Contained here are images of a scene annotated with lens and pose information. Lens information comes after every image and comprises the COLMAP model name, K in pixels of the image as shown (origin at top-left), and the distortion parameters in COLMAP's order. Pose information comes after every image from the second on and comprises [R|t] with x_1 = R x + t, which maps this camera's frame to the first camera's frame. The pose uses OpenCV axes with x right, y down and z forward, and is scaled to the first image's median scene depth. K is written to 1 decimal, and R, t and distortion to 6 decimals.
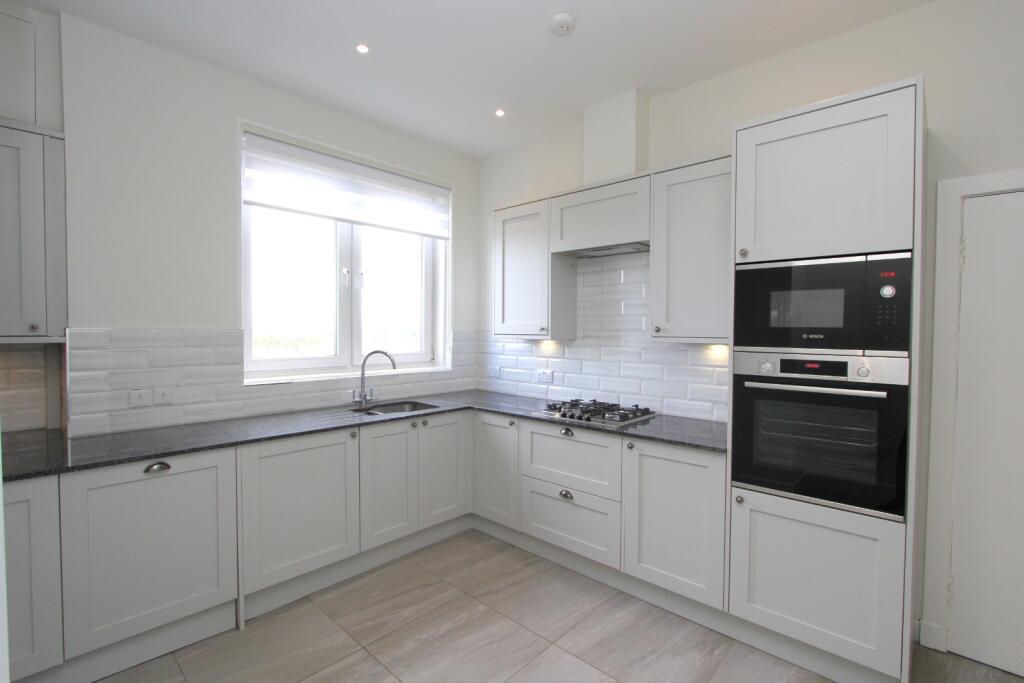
lens RADIAL K [[472.4, 0, 509.1], [0, 472.4, 343.6], [0, 0, 1]] dist [-0.027817, 0.008948]
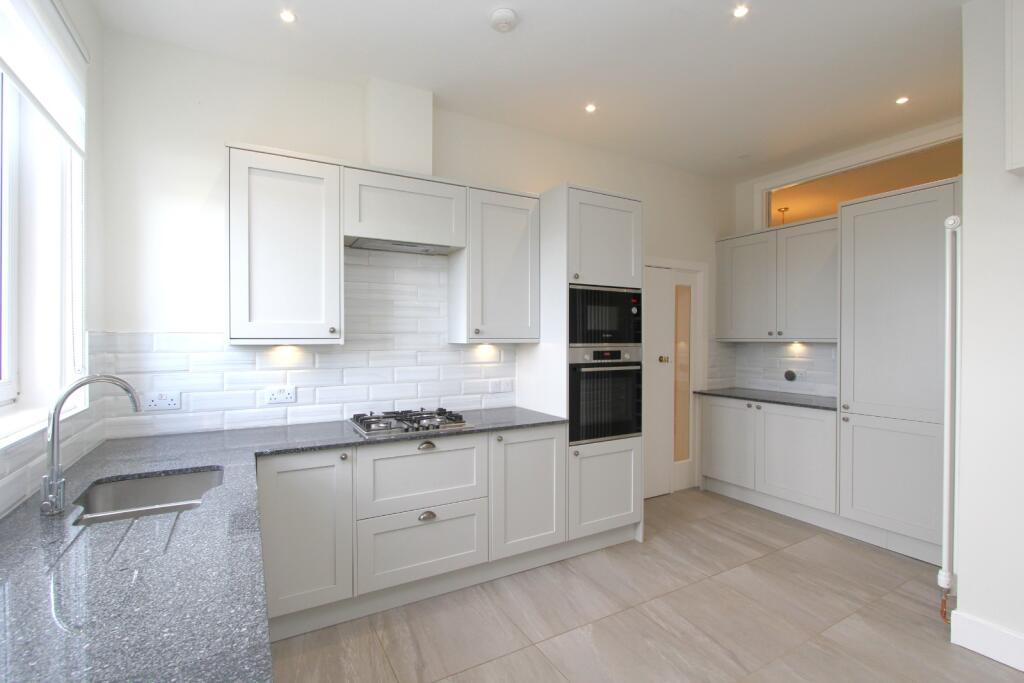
lens RADIAL K [[472.4, 0, 509.1], [0, 472.4, 343.6], [0, 0, 1]] dist [-0.027817, 0.008948]
pose [[0.294985, -0.017342, 0.955344, -0.649297], [0.030940, 0.999484, 0.008589, -0.008260], [-0.955001, 0.027024, 0.295370, 0.554248]]
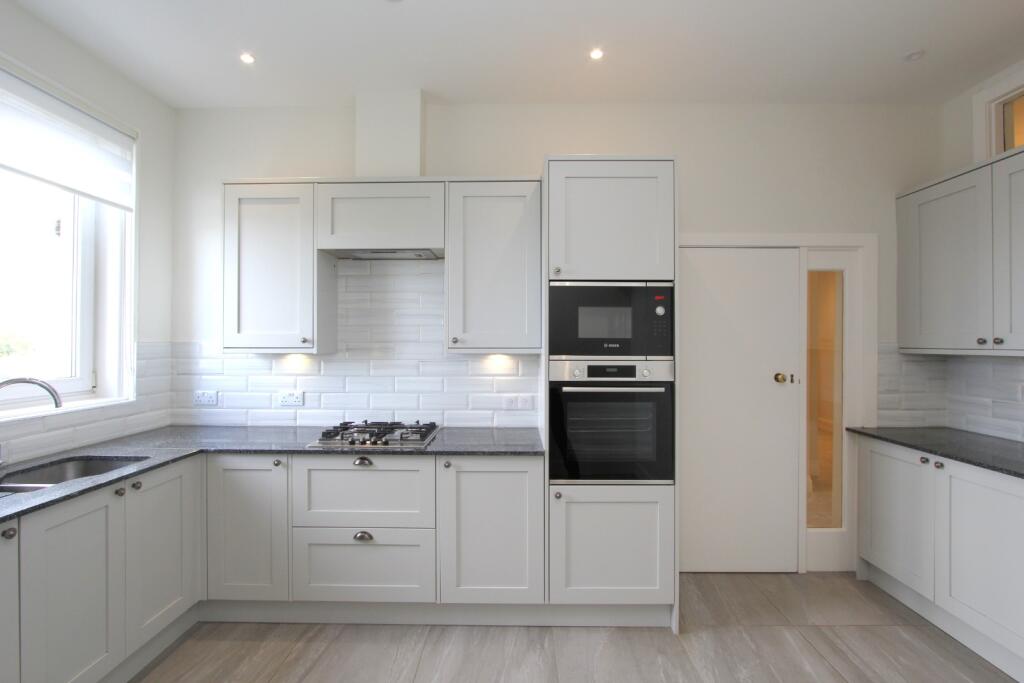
lens RADIAL K [[470.8, 0, 512.0], [0, 470.8, 341.5], [0, 0, 1]] dist [-0.019618, 0.000664]
pose [[0.738588, -0.004629, 0.674141, -0.235317], [0.023904, 0.999527, -0.019327, -0.005809], [-0.673733, 0.030389, 0.738350, 0.181101]]
